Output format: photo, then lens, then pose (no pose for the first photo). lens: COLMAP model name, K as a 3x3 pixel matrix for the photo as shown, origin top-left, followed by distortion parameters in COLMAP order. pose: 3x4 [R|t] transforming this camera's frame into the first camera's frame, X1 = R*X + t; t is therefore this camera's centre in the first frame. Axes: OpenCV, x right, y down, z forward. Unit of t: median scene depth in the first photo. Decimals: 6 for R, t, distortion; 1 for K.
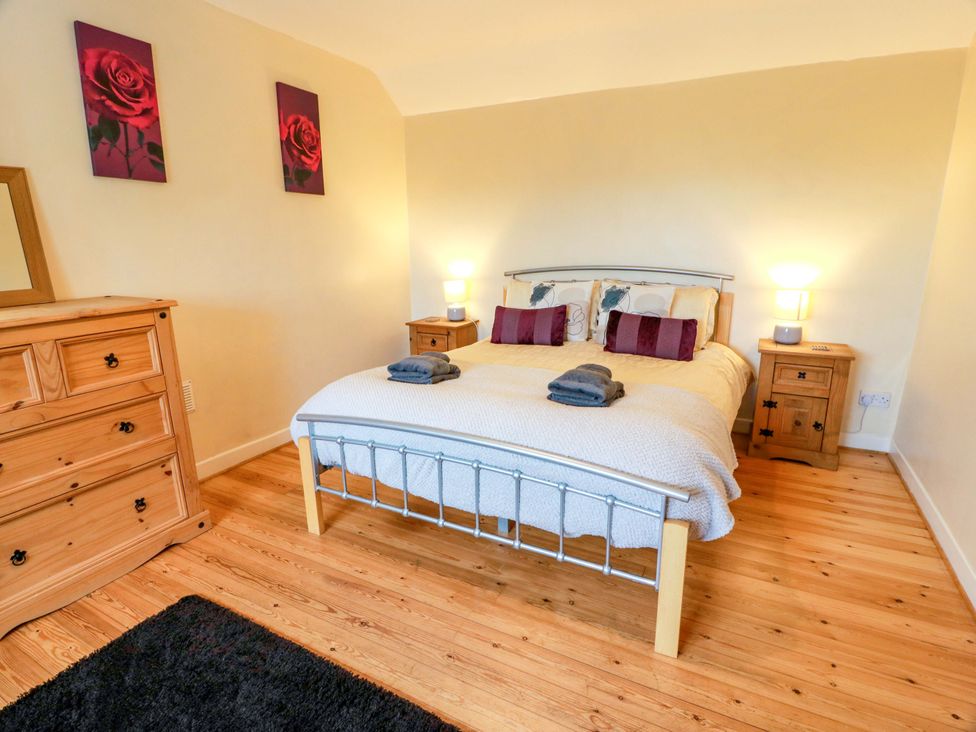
lens RADIAL K [[507.8, 0, 491.7], [0, 507.8, 359.4], [0, 0, 1]] dist [0.000214, -0.013714]
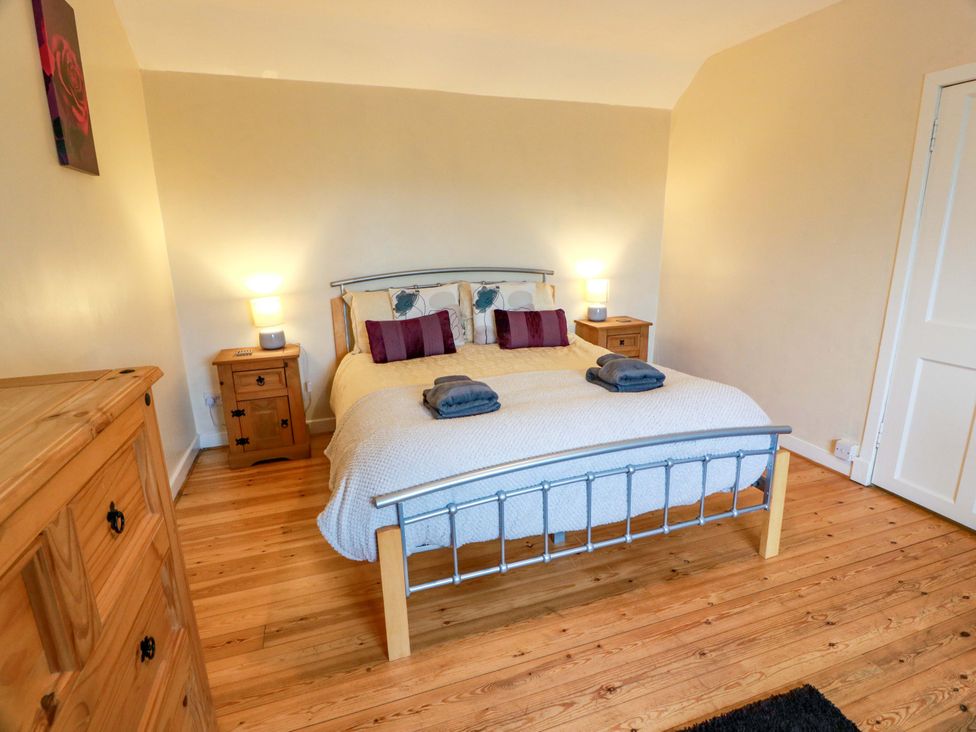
lens RADIAL K [[507.8, 0, 491.7], [0, 507.8, 359.4], [0, 0, 1]] dist [0.000214, -0.013714]
pose [[0.694139, -0.171980, 0.698995, -0.517510], [0.179035, 0.981774, 0.063763, -0.066388], [-0.697221, 0.080884, 0.712279, 0.283161]]
